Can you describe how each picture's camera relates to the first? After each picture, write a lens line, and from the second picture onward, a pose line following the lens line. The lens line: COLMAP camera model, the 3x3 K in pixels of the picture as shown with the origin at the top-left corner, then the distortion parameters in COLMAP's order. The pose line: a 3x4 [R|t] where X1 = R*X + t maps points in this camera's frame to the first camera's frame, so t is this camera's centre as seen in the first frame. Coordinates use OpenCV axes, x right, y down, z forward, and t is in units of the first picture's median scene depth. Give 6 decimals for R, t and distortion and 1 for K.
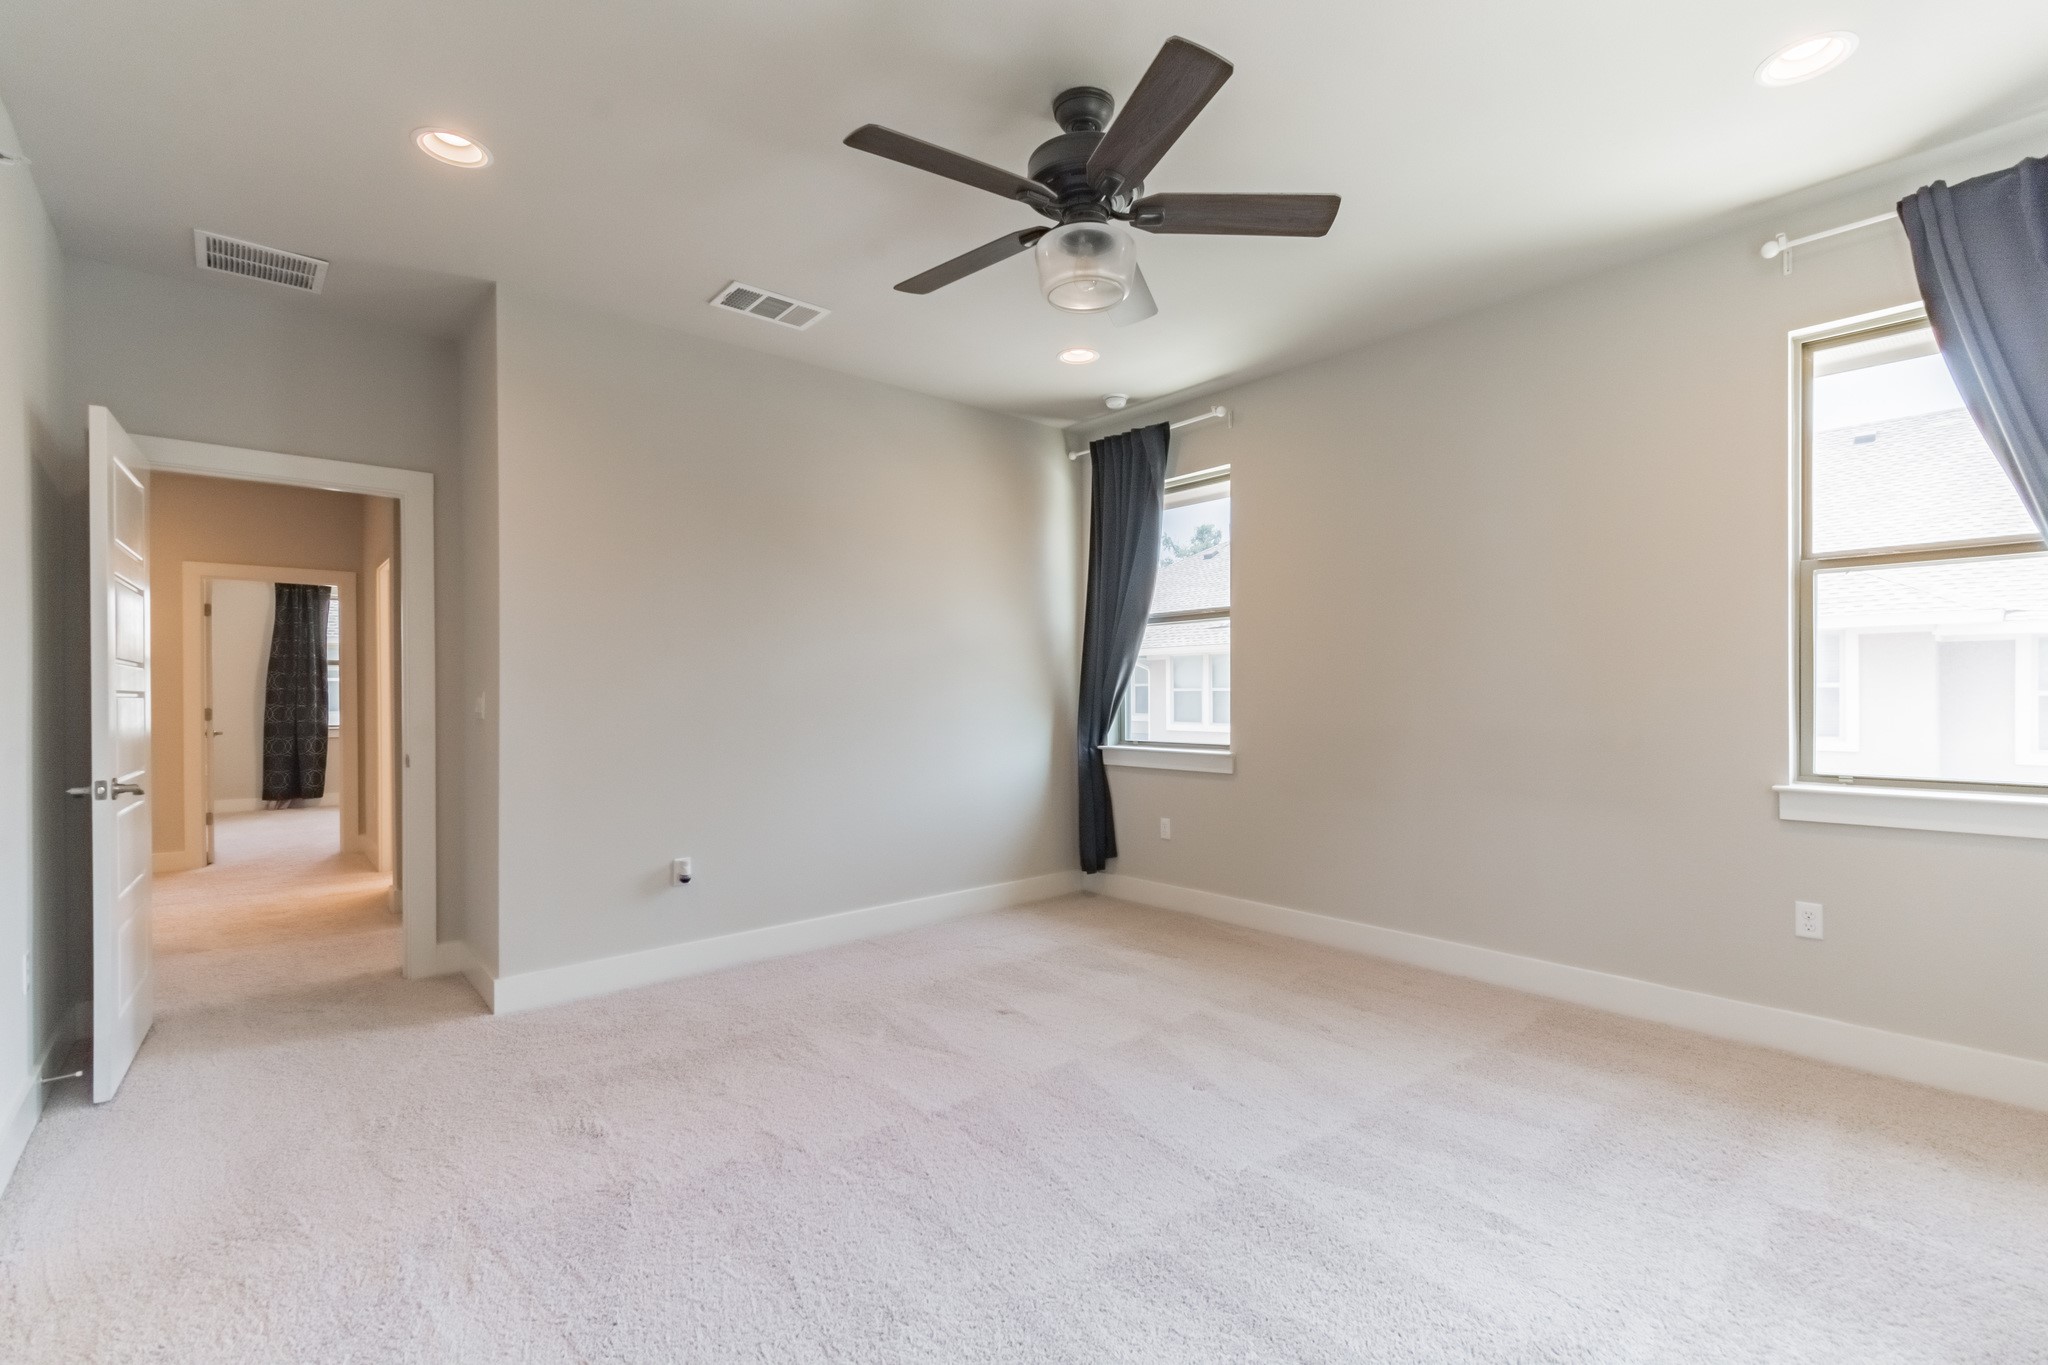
lens RADIAL K [[909.0, 0, 1030.6], [0, 909.0, 691.0], [0, 0, 1]] dist [0.002796, 0.000610]
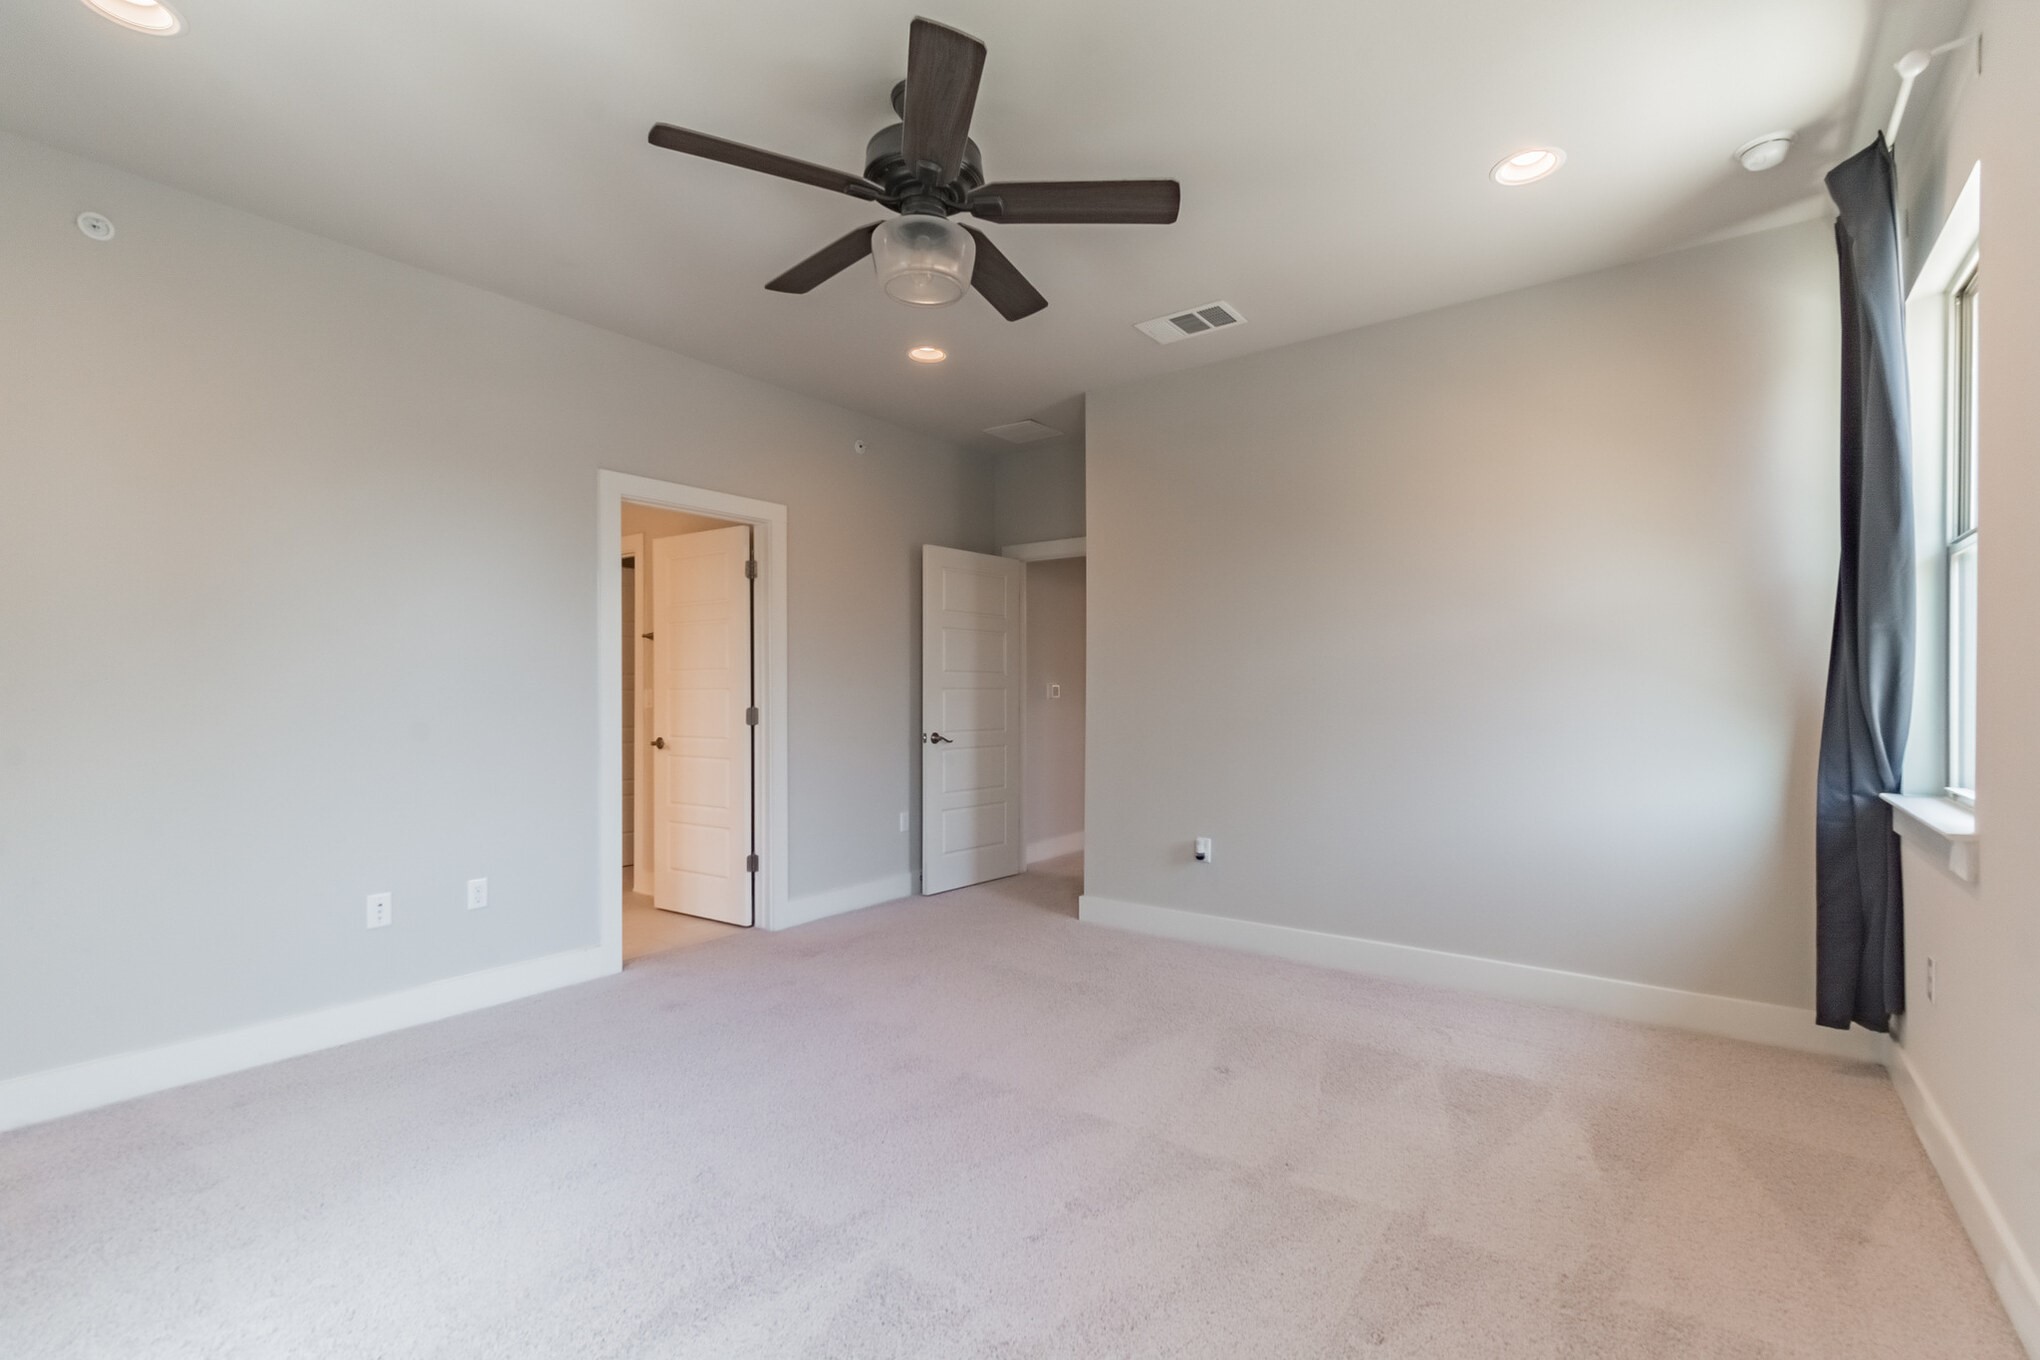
lens RADIAL K [[894.8, 0, 1024.1], [0, 894.8, 687.8], [0, 0, 1]] dist [0.005880, -0.002627]
pose [[0.201911, 0.001694, -0.979402, 0.615747], [0.004325, 0.999987, 0.002621, -0.004527], [0.979394, -0.004765, 0.201901, 0.537560]]
